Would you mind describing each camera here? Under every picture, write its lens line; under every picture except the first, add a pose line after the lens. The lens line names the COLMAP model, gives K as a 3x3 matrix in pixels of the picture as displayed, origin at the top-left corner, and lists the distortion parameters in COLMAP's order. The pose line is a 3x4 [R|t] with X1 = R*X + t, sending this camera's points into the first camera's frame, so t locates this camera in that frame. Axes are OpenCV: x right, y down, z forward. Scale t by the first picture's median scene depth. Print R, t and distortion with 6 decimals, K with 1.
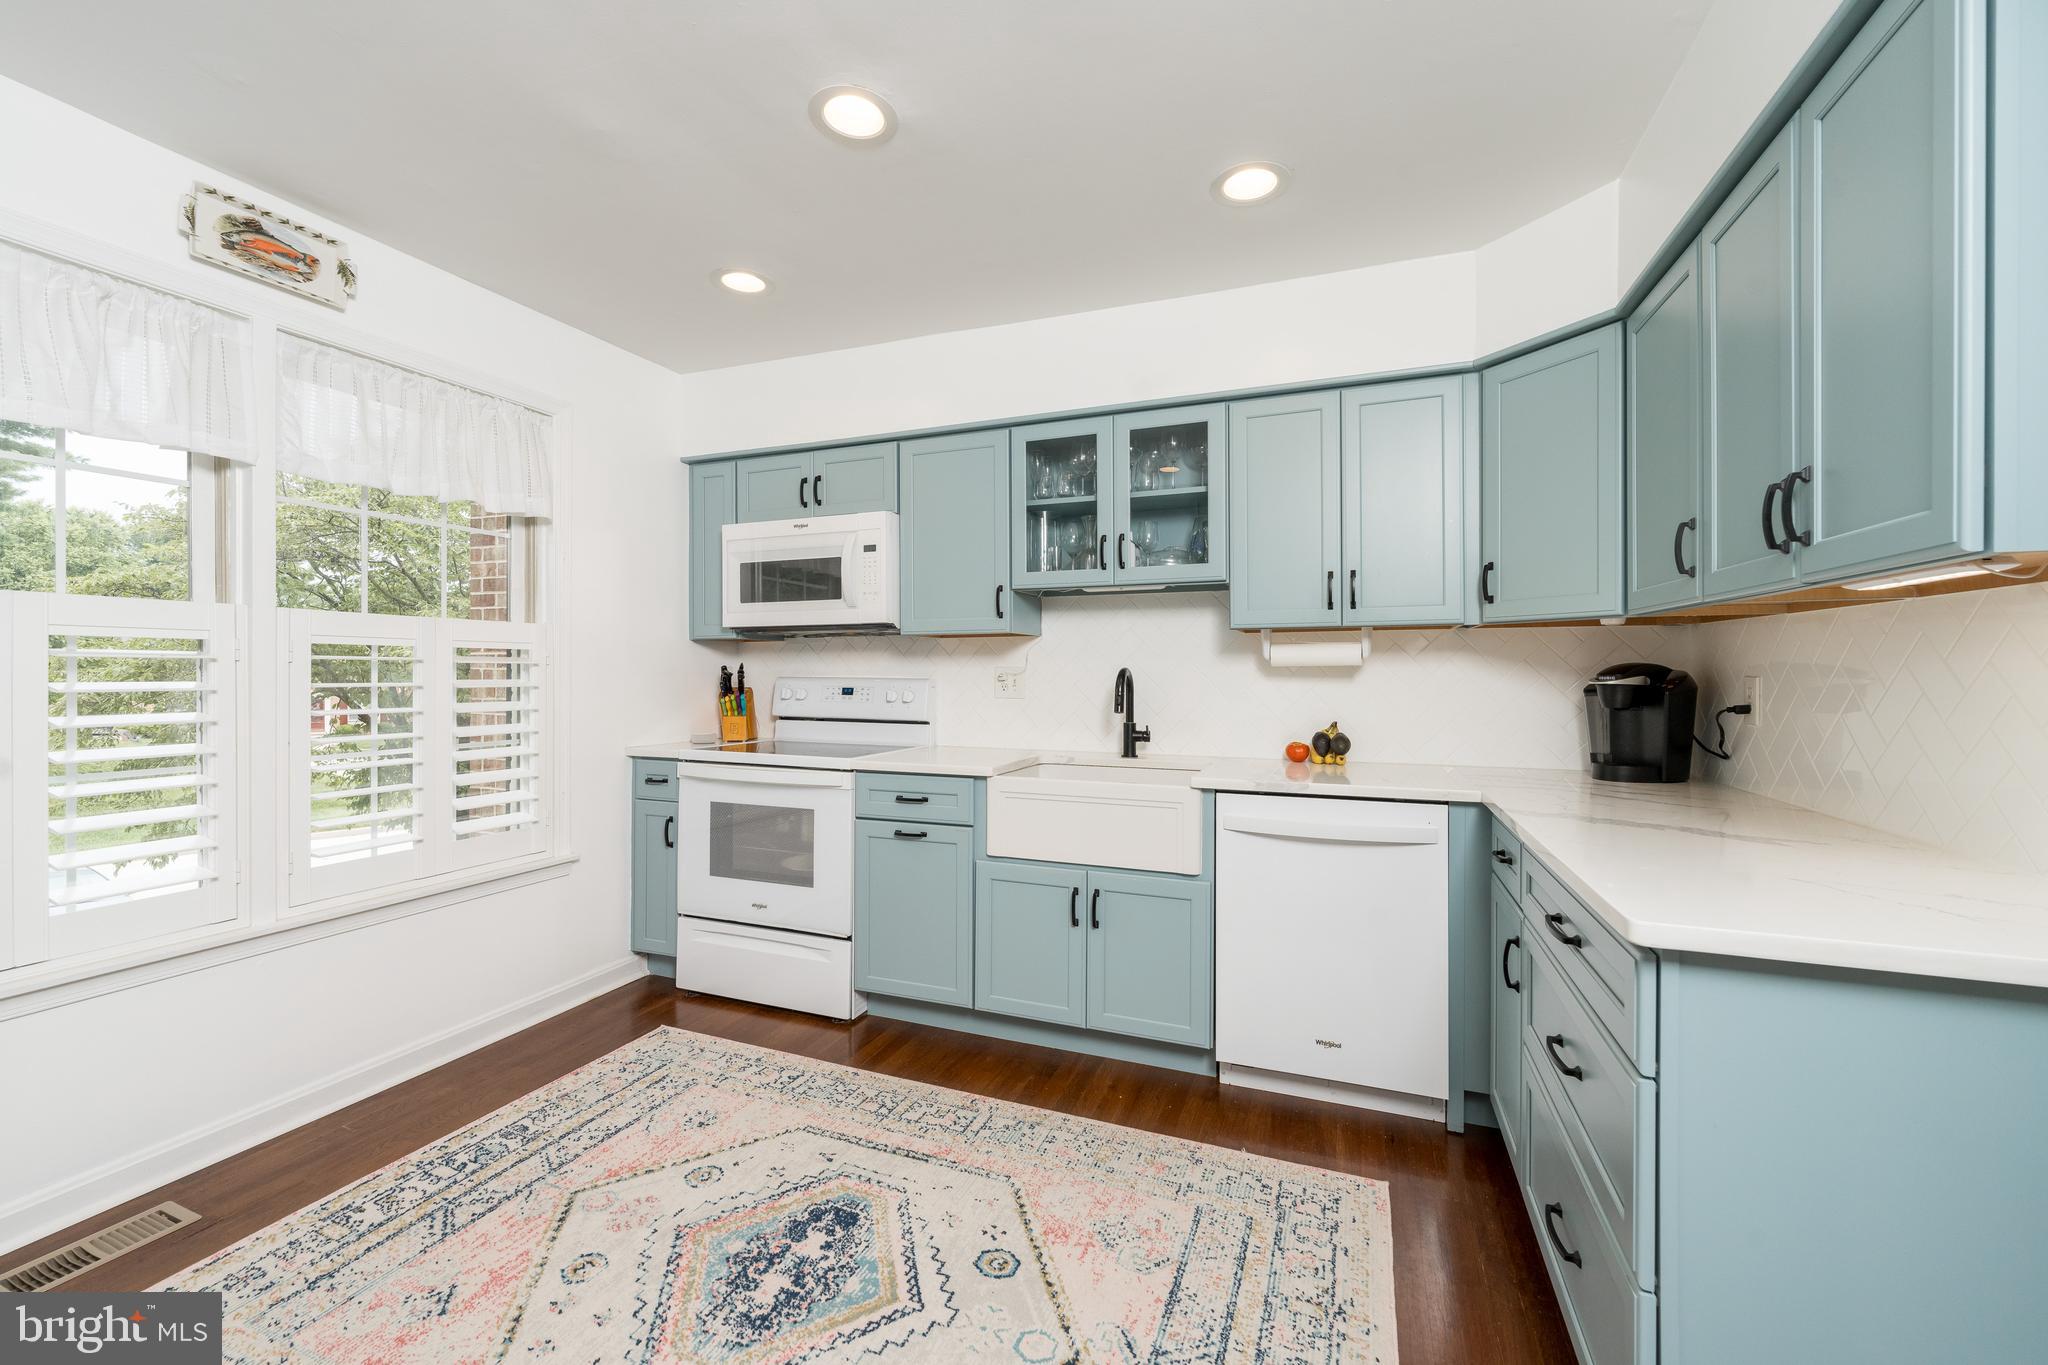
lens RADIAL K [[836.2, 0, 1024.0], [0, 836.2, 682.5], [0, 0, 1]] dist [0.000514, 0.000034]
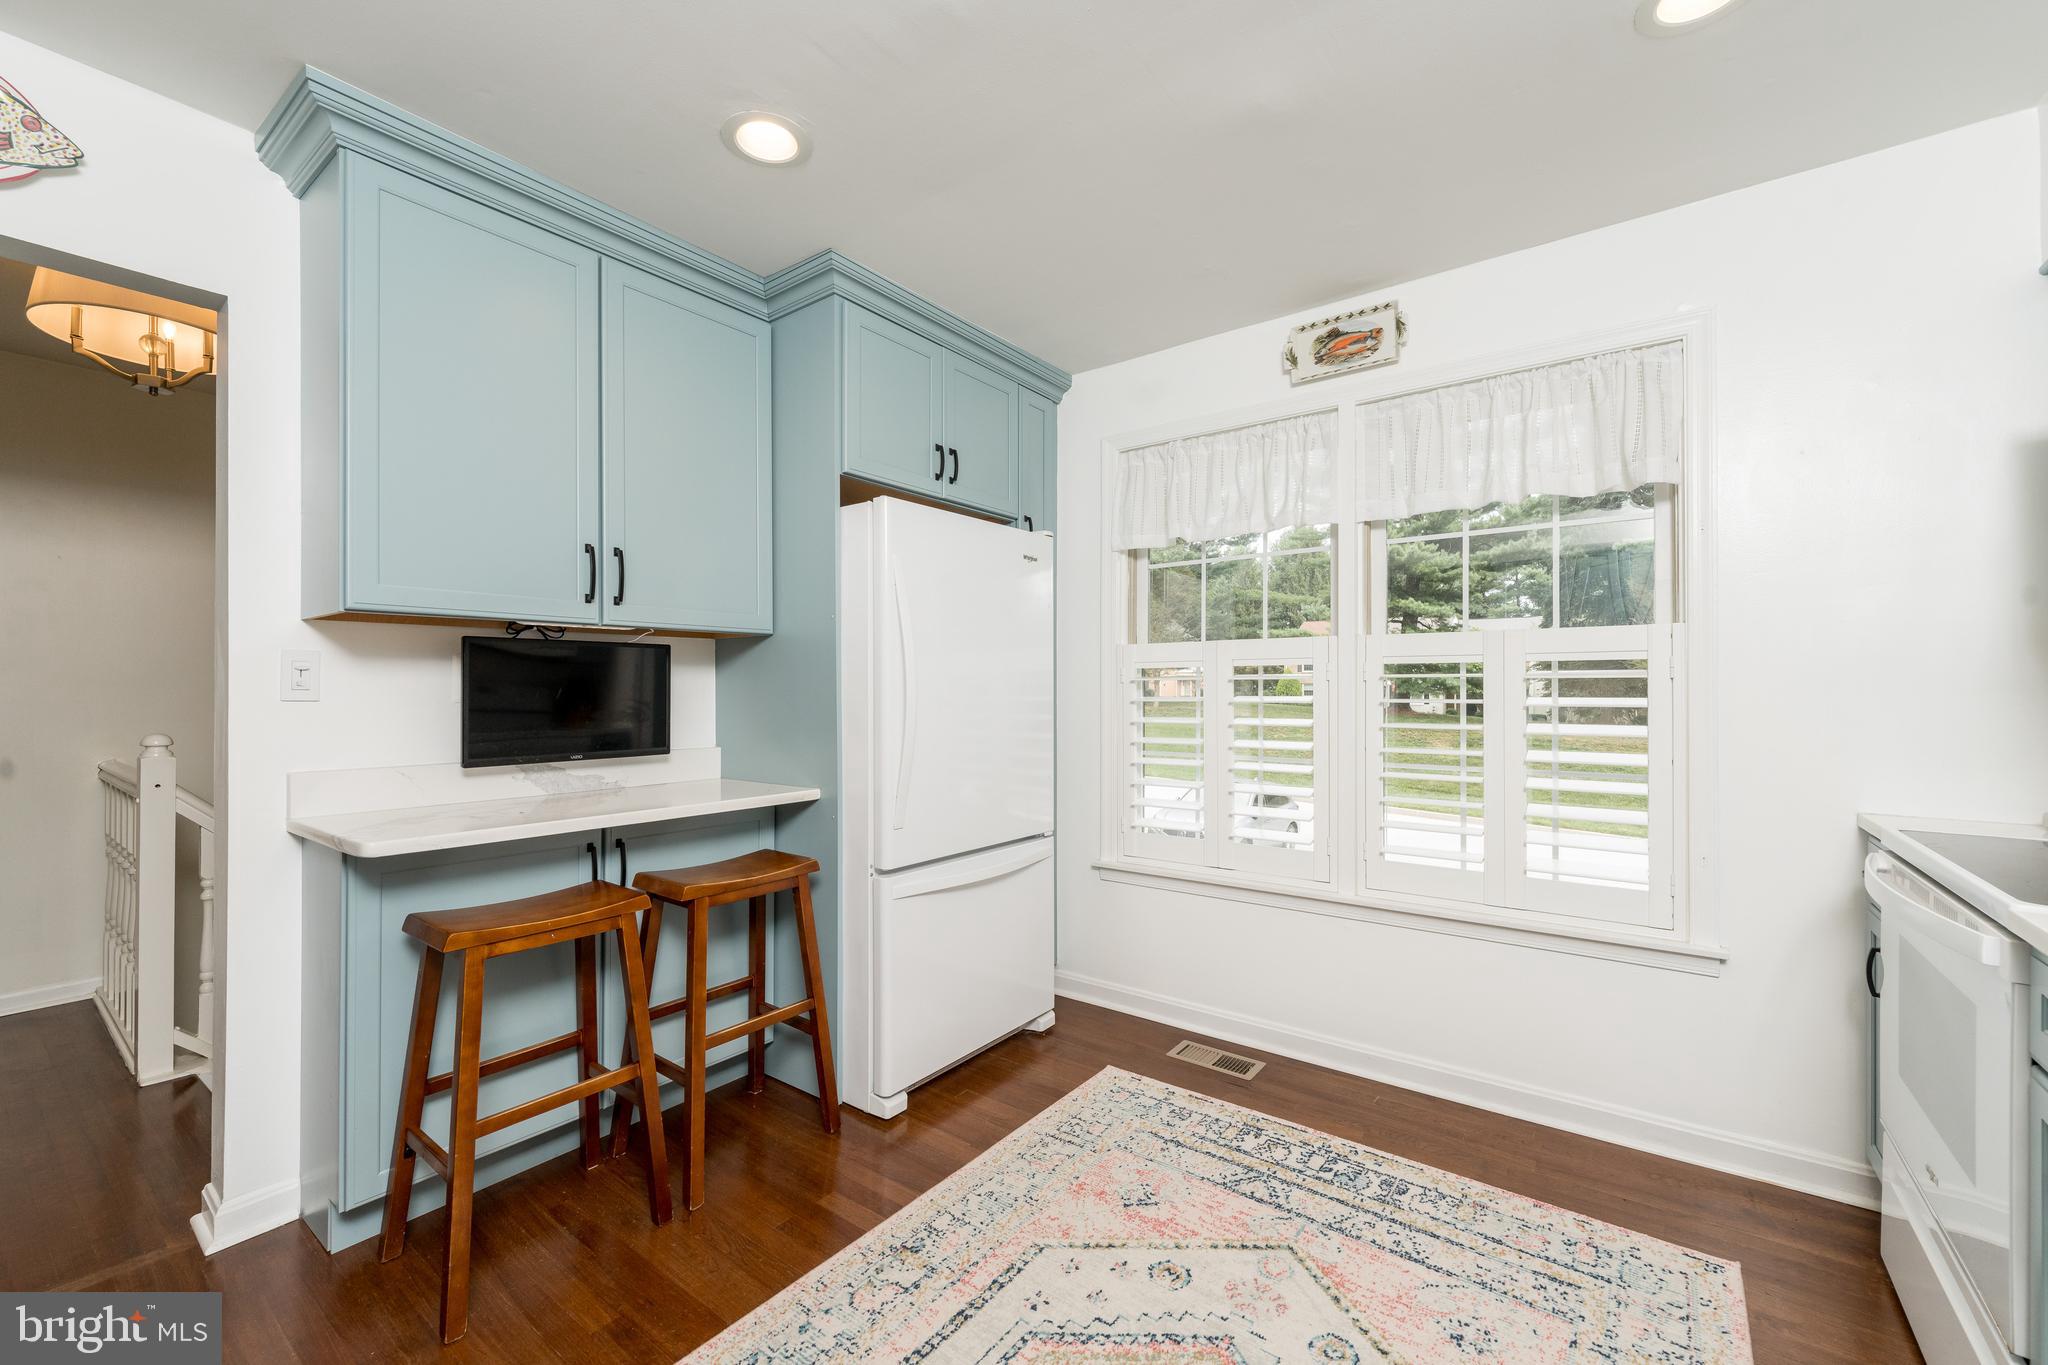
lens RADIAL K [[836.2, 0, 1024.0], [0, 836.2, 682.5], [0, 0, 1]] dist [0.000514, 0.000034]
pose [[-0.264354, -0.007928, -0.964393, 0.425952], [-0.013784, 0.999895, -0.004442, -0.009308], [0.964327, 0.012119, -0.264436, 0.919135]]
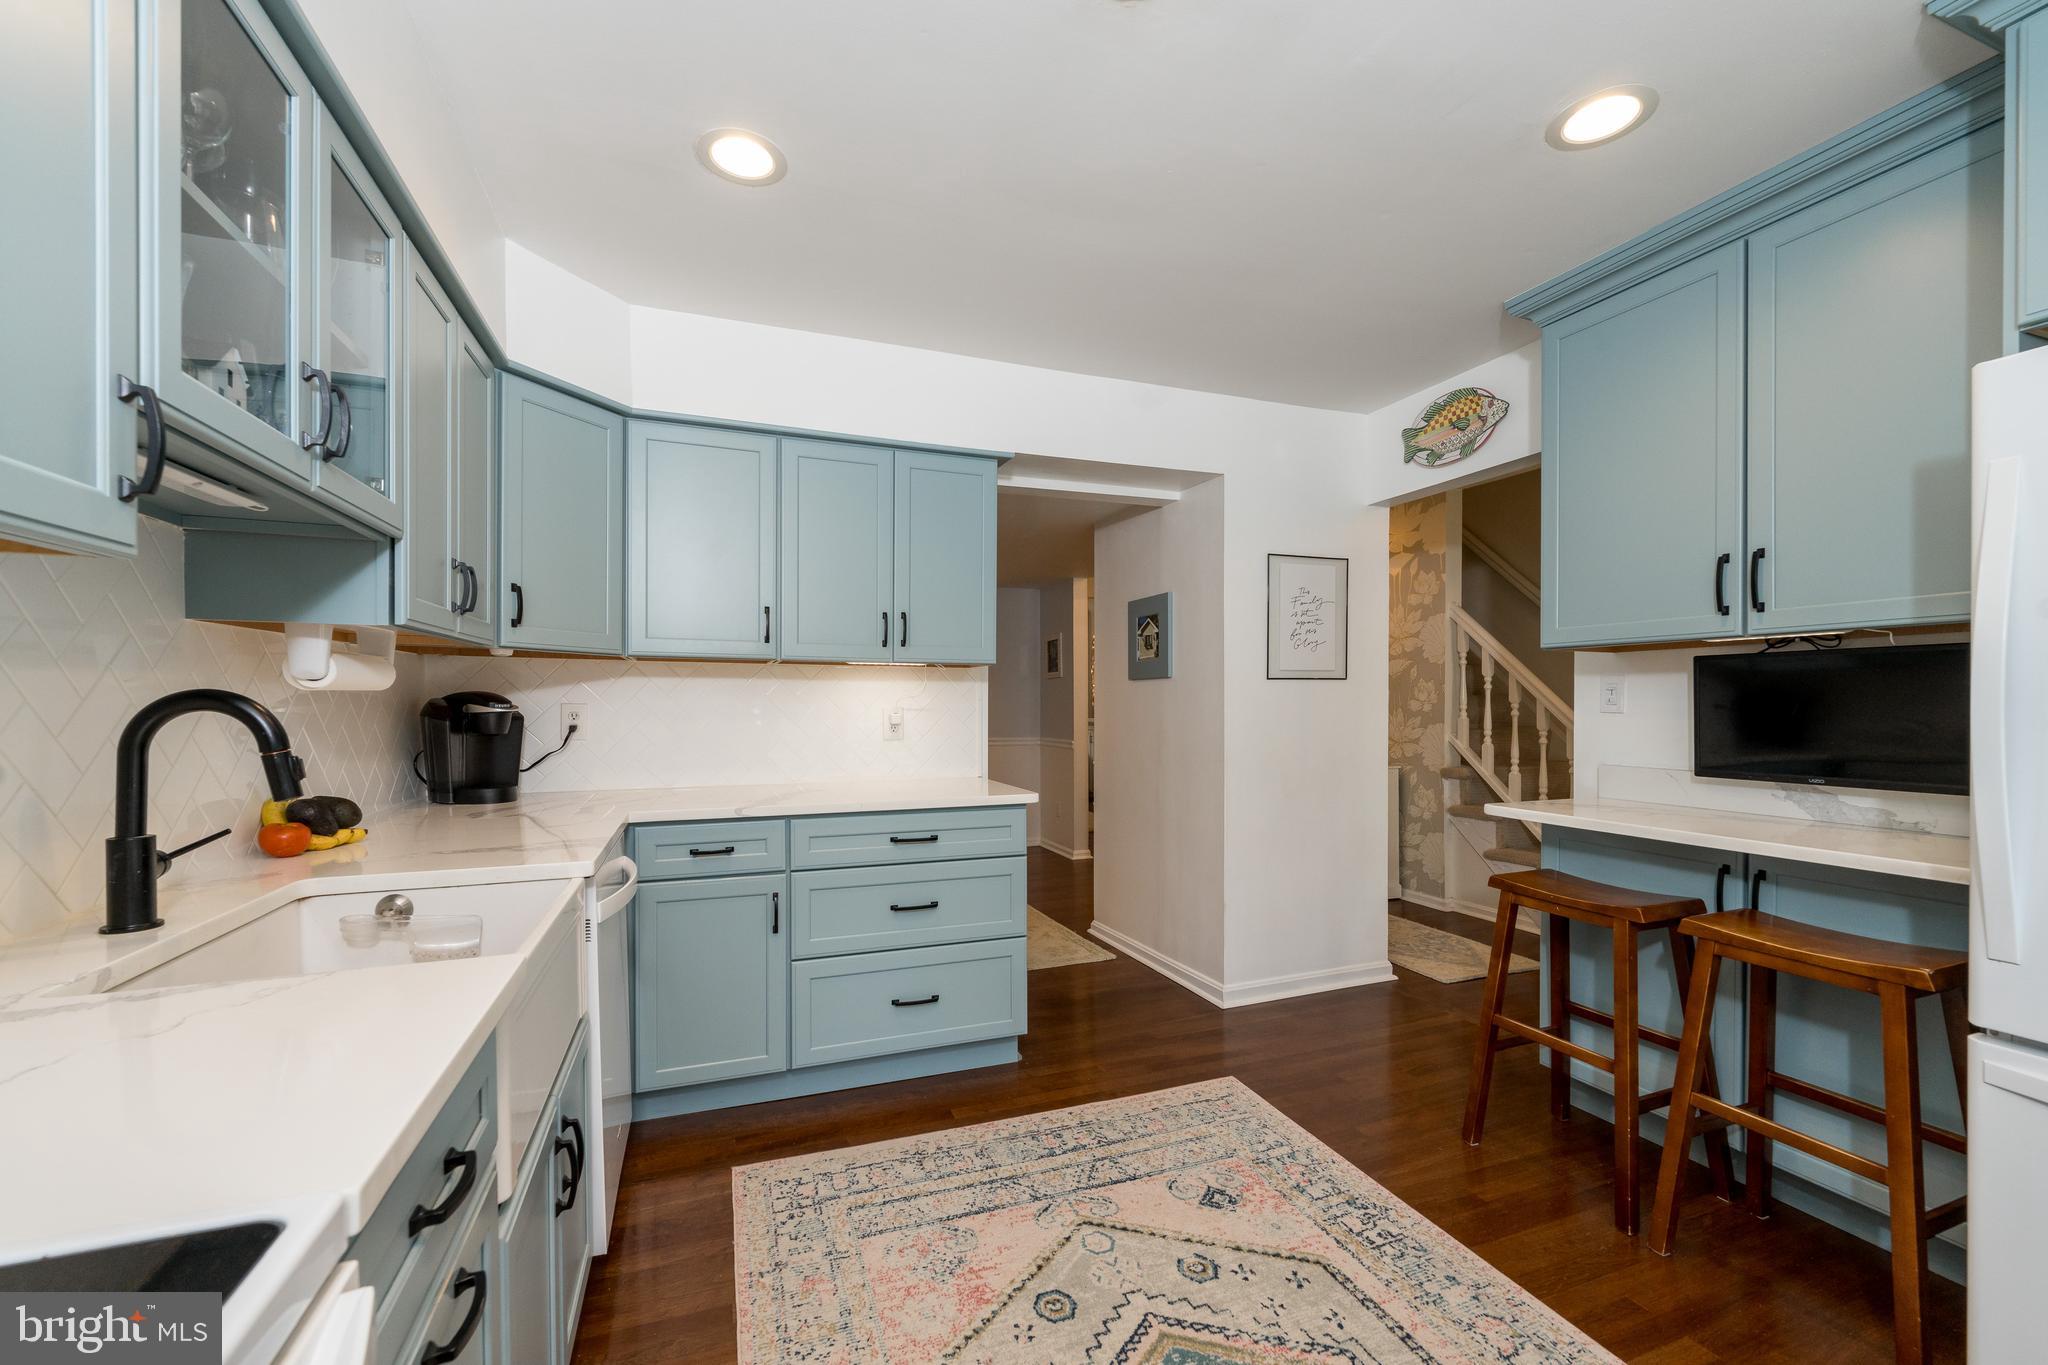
lens RADIAL K [[832.6, 0, 1024.0], [0, 832.6, 682.5], [0, 0, 1]] dist [-0.000603, -0.000132]
pose [[-0.667112, 0.011921, 0.744862, -0.625670], [0.009211, 0.999928, -0.007753, -0.024978], [-0.744900, 0.001689, -0.667174, 1.411254]]
